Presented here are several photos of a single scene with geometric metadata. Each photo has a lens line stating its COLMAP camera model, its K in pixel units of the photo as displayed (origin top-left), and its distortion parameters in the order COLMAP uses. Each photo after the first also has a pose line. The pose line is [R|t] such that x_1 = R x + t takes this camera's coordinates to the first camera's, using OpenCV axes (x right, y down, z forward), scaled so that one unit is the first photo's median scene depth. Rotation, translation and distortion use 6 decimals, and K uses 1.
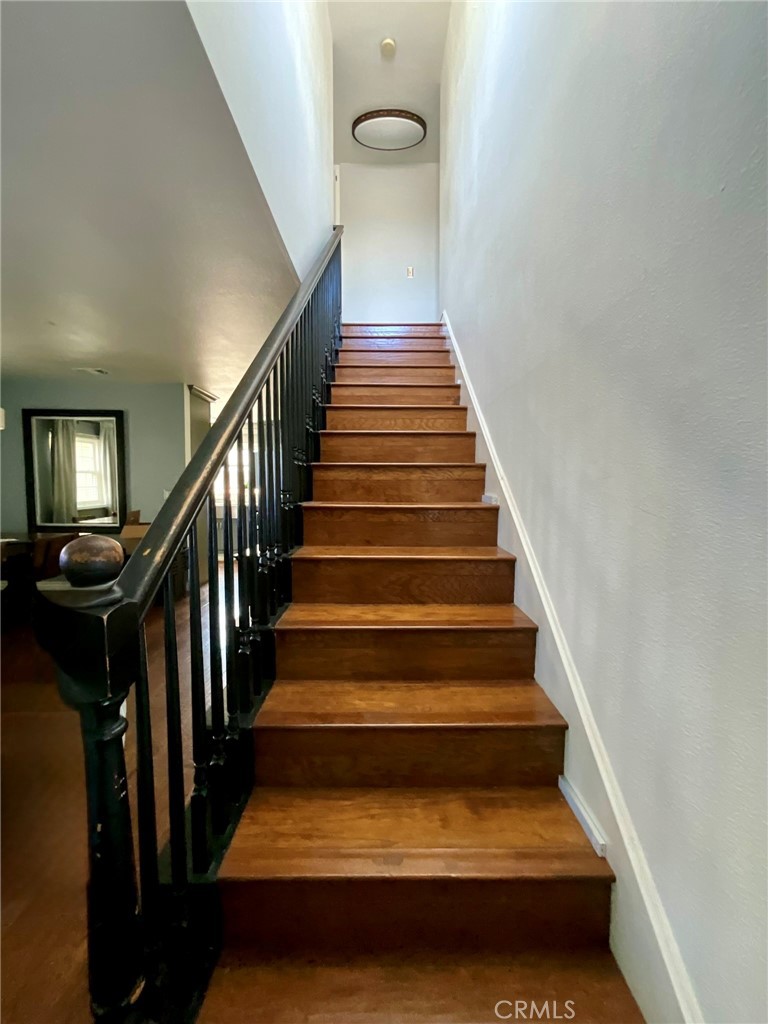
lens RADIAL K [[416.0, 0, 388.5], [0, 416.0, 510.9], [0, 0, 1]] dist [0.004496, 0.001095]
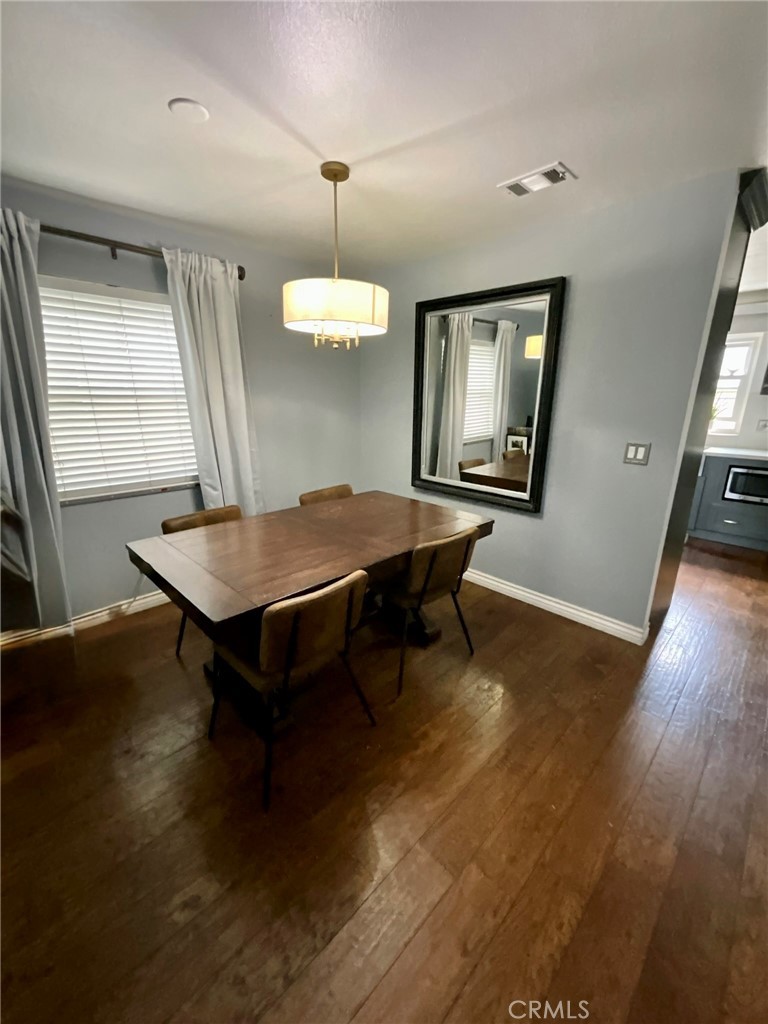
lens RADIAL K [[416.0, 0, 388.1], [0, 416.0, 513.4], [0, 0, 1]] dist [0.004496, 0.001095]
pose [[0.702649, 0.207723, -0.680540, -0.393087], [-0.052839, 0.969030, 0.241223, -0.079773], [0.709572, -0.133537, 0.691864, 0.478344]]
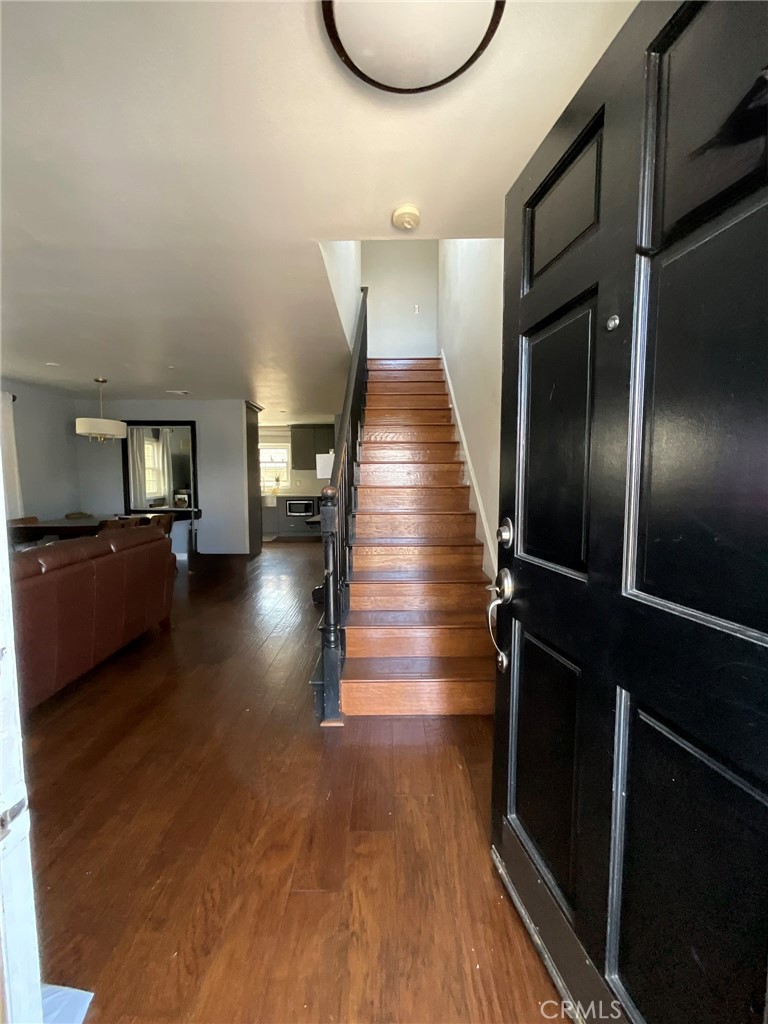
lens RADIAL K [[416.0, 0, 377.2], [0, 416.0, 514.7], [0, 0, 1]] dist [0.004496, 0.001095]
pose [[0.999442, -0.000665, -0.033385, -0.025165], [0.001256, 0.999843, 0.017670, 0.030438], [0.033368, -0.017702, 0.999286, -0.286468]]
